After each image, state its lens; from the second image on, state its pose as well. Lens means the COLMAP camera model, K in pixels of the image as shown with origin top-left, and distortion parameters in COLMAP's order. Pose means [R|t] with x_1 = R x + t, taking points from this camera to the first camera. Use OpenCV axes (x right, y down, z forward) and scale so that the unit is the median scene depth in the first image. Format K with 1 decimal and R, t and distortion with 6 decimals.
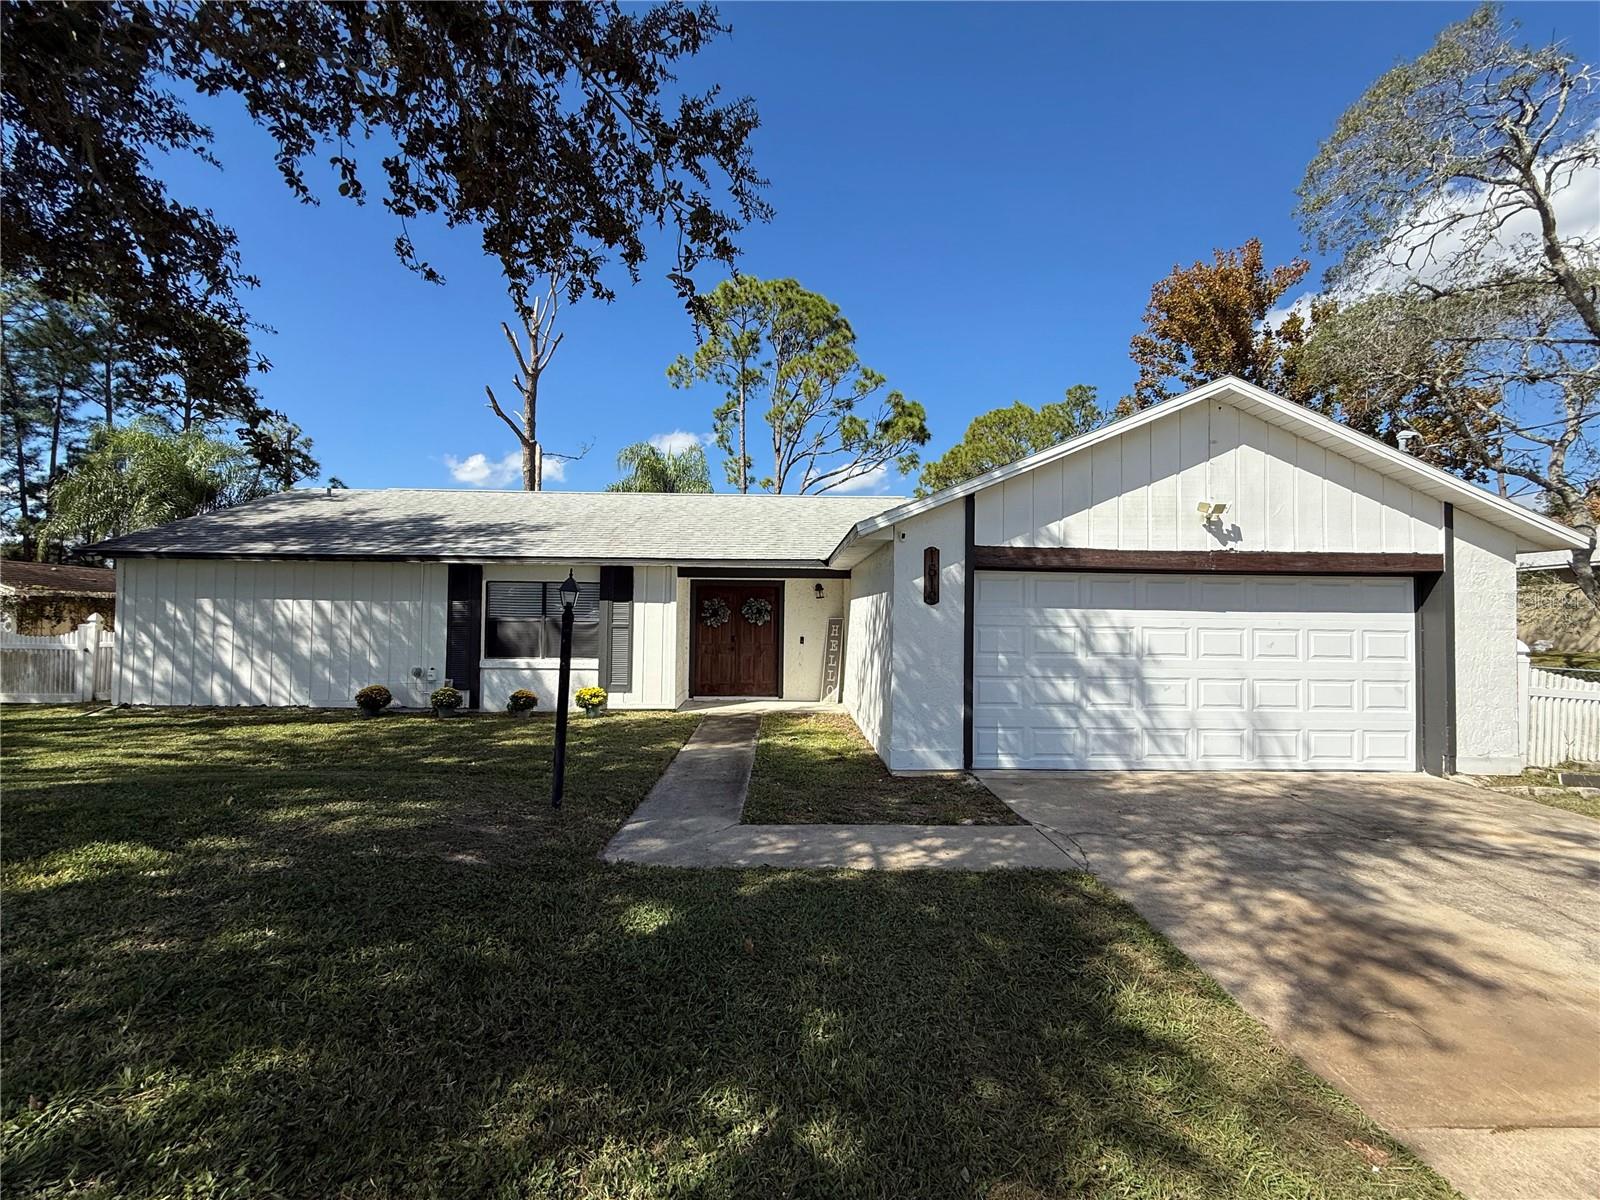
lens RADIAL K [[641.9, 0, 799.1], [0, 641.9, 602.1], [0, 0, 1]] dist [-0.001131, -0.000250]
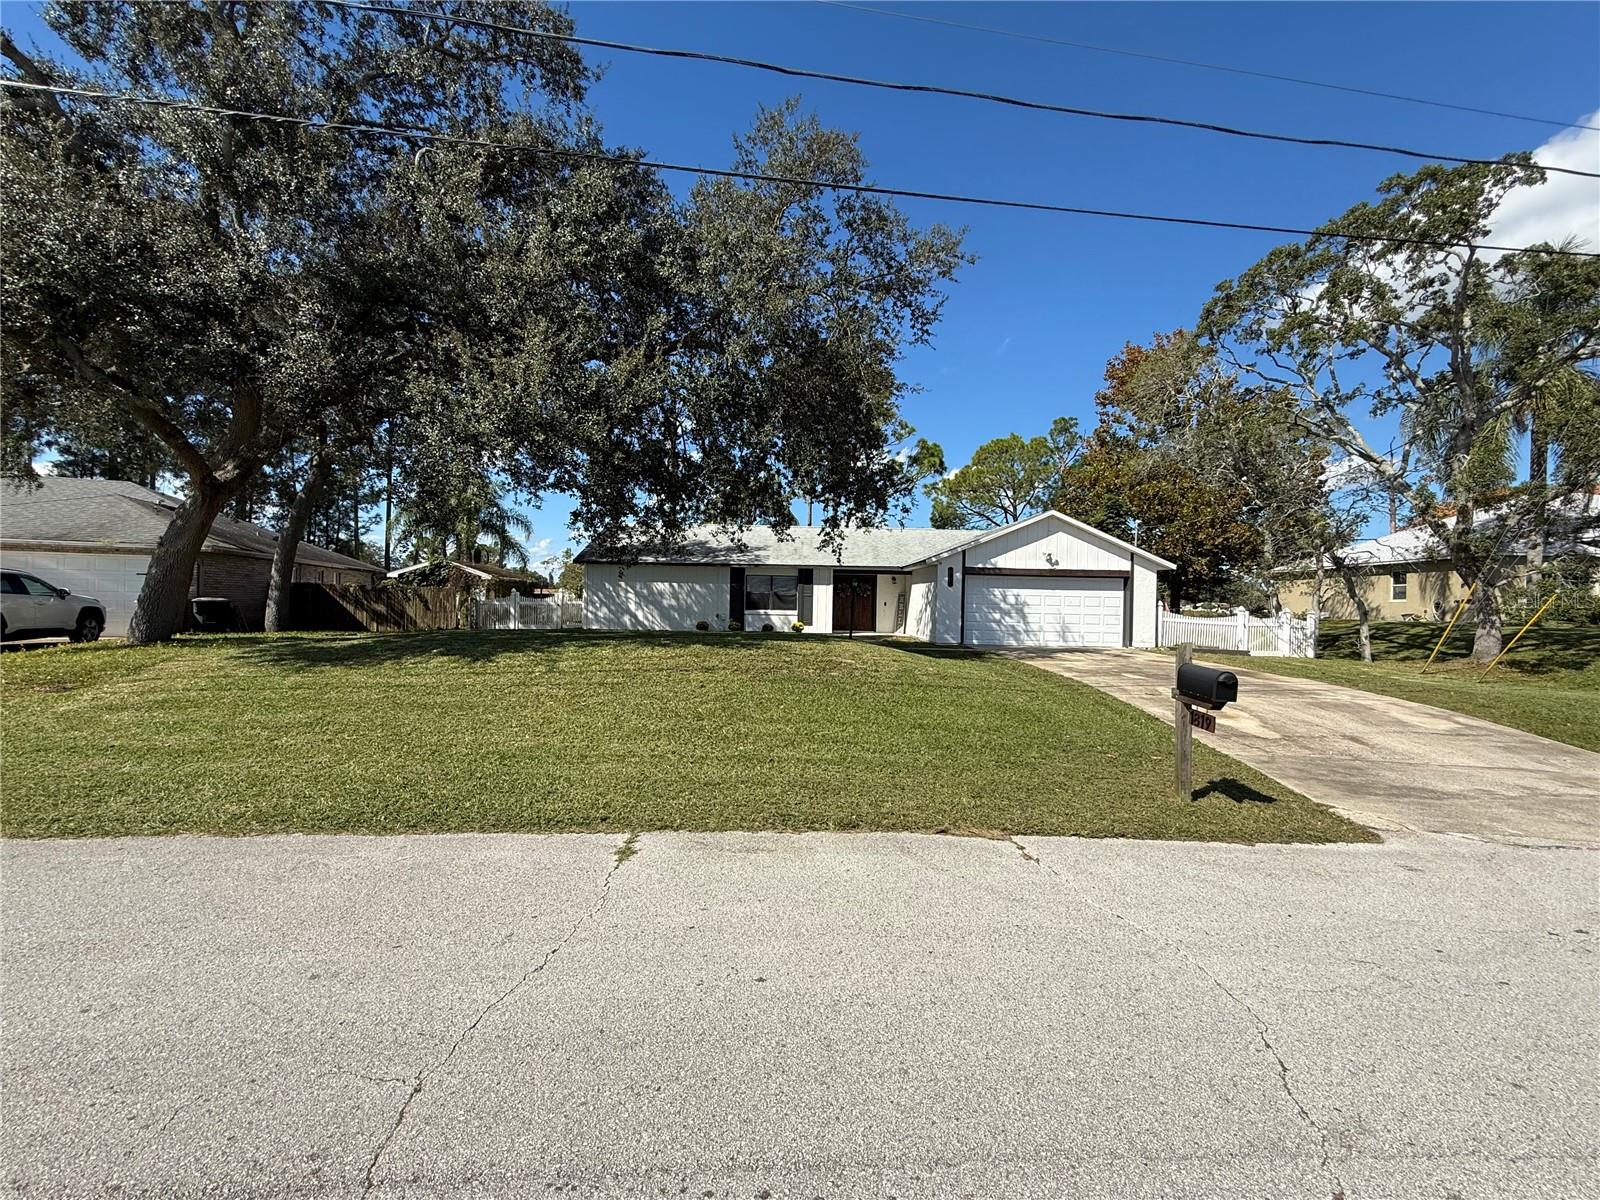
lens RADIAL K [[641.9, 0, 801.4], [0, 641.9, 595.5], [0, 0, 1]] dist [-0.001131, -0.000250]
pose [[0.999879, 0.011070, -0.010904, -0.281049], [-0.010897, 0.999816, 0.015807, 0.004261], [0.011077, -0.015687, 0.999816, -1.232722]]
